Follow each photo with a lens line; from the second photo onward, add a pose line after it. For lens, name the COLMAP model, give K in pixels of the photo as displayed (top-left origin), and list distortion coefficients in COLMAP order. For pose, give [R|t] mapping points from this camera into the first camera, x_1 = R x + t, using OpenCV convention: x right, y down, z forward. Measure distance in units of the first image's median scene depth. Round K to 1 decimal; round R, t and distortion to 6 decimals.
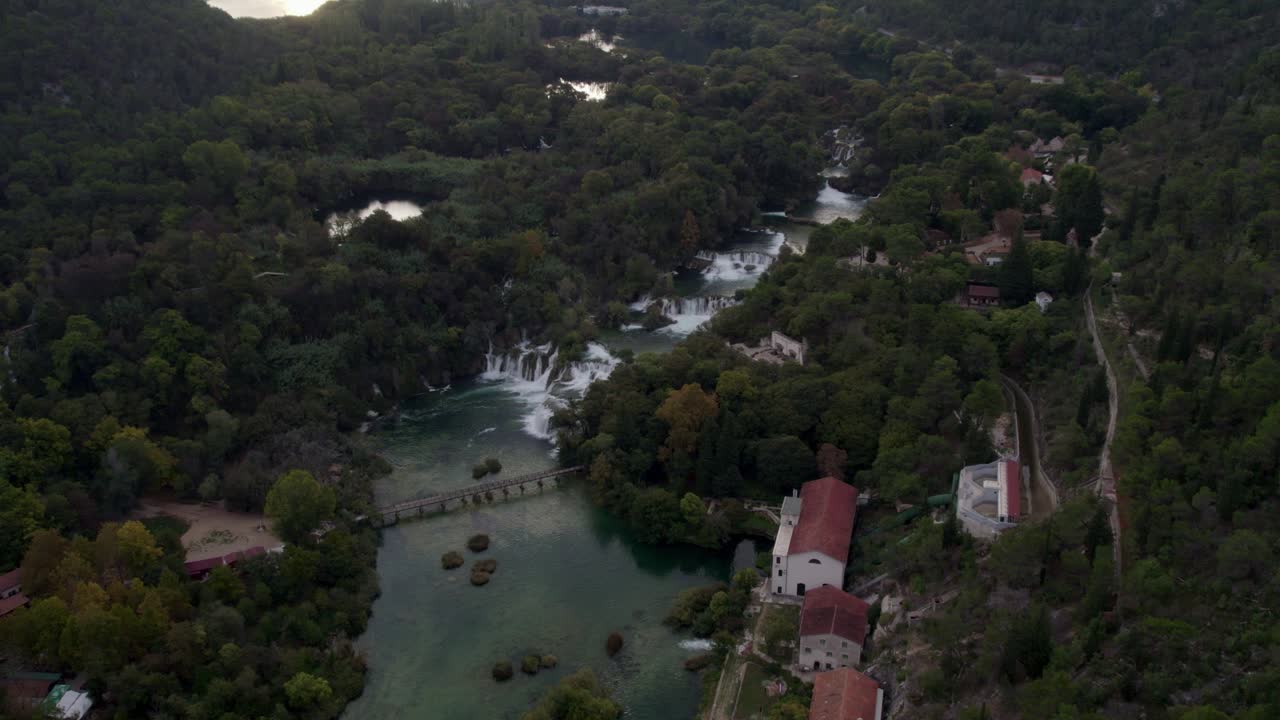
lens RADIAL K [[1163.2, 0, 640.0], [0, 1163.2, 360.0], [0, 0, 1]] dist [-0.051669, -0.001047]
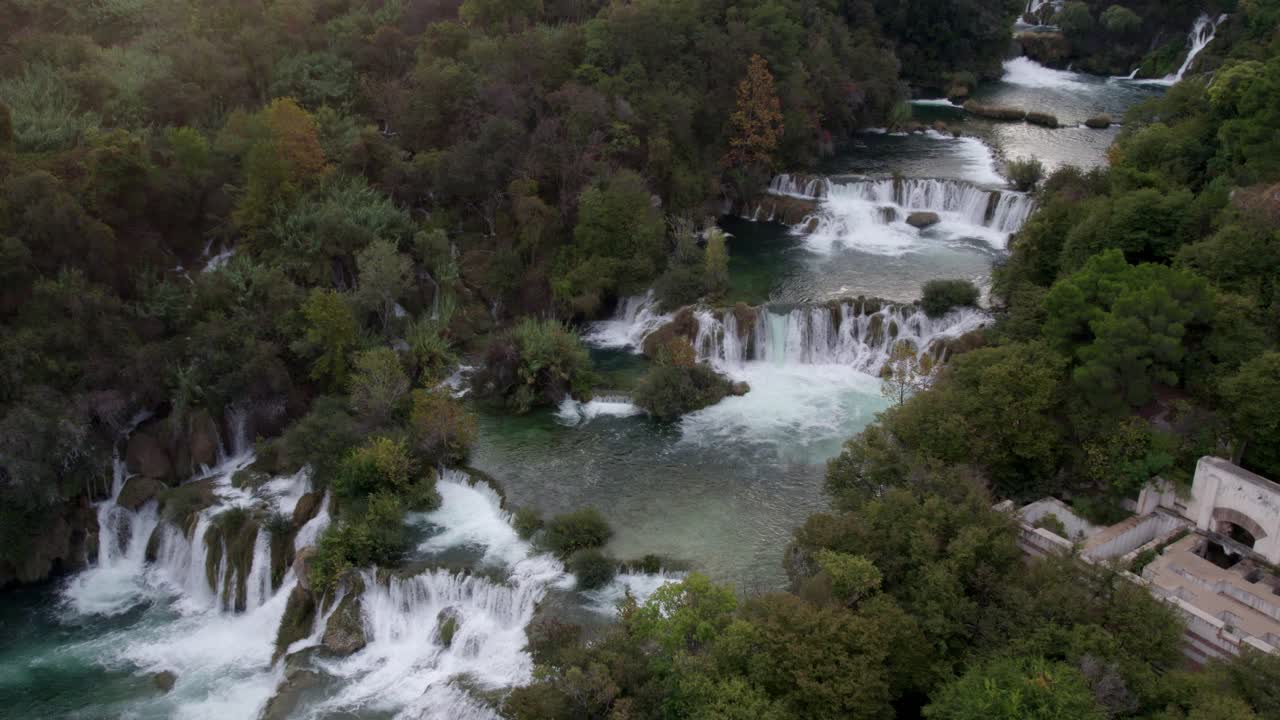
lens RADIAL K [[1163.2, 0, 640.0], [0, 1163.2, 360.0], [0, 0, 1]] dist [-0.051669, -0.001047]
pose [[0.998962, -0.002823, 0.045471, -0.009626], [0.002434, 0.999960, 0.008596, -0.041992], [-0.045494, -0.008476, 0.998929, 0.688788]]
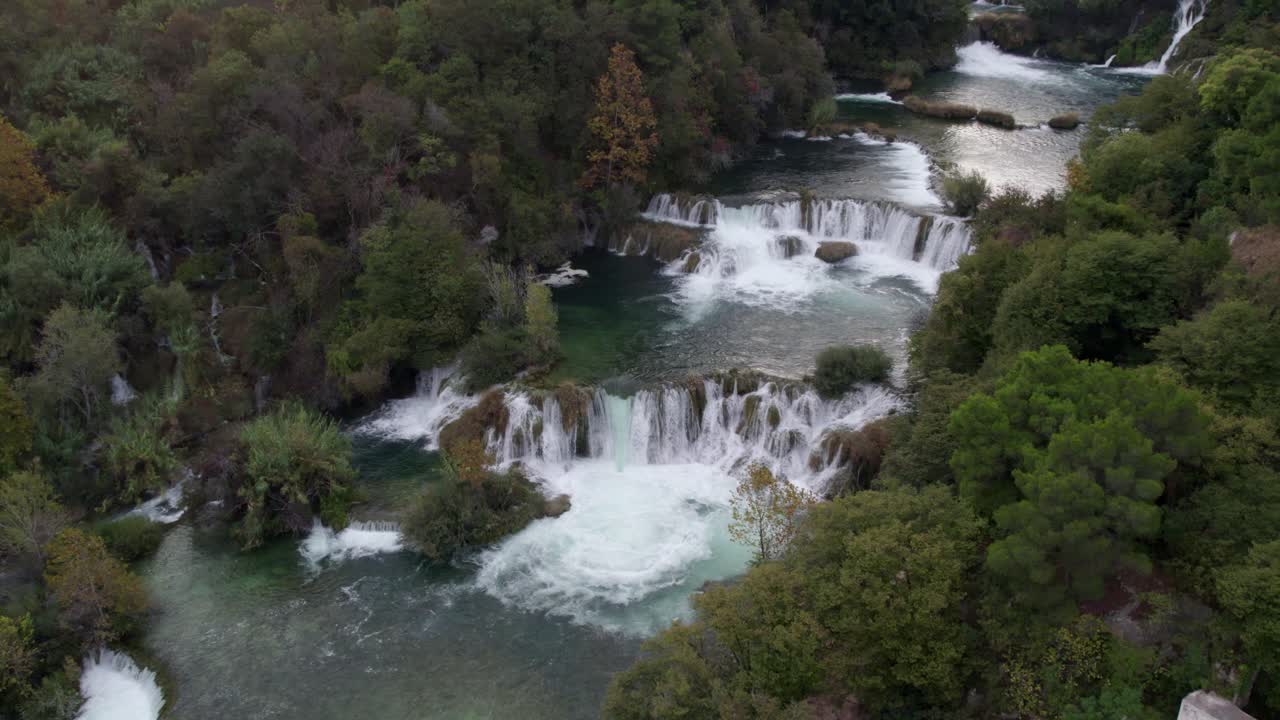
lens RADIAL K [[1163.2, 0, 640.0], [0, 1163.2, 360.0], [0, 0, 1]] dist [-0.051669, -0.001047]
pose [[0.998448, -0.011702, 0.054443, 0.033264], [0.010540, 0.999712, 0.021567, -0.063738], [-0.054679, -0.020959, 0.998284, 0.767515]]
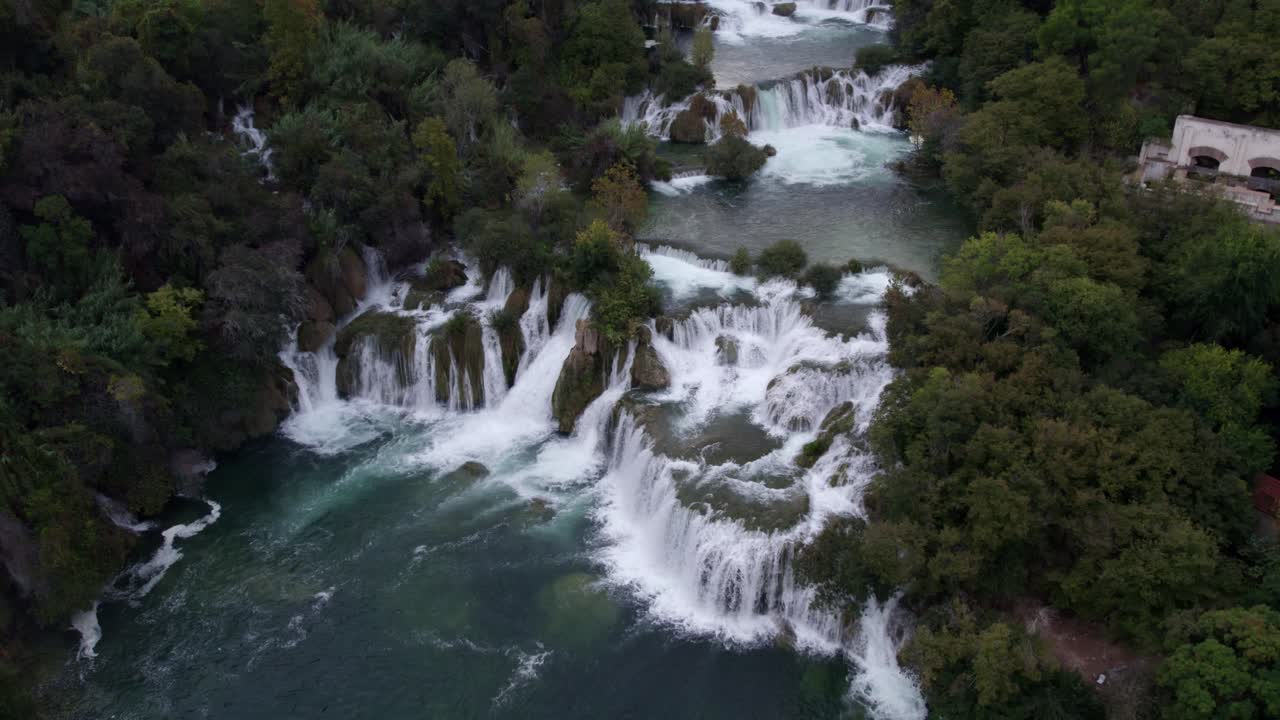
lens RADIAL K [[1163.2, 0, 640.0], [0, 1163.2, 360.0], [0, 0, 1]] dist [-0.051669, -0.001047]
pose [[0.875443, -0.230854, 0.424624, -0.173597], [0.178183, 0.970828, 0.160450, -0.034002], [-0.449278, -0.064804, 0.891039, 0.676883]]
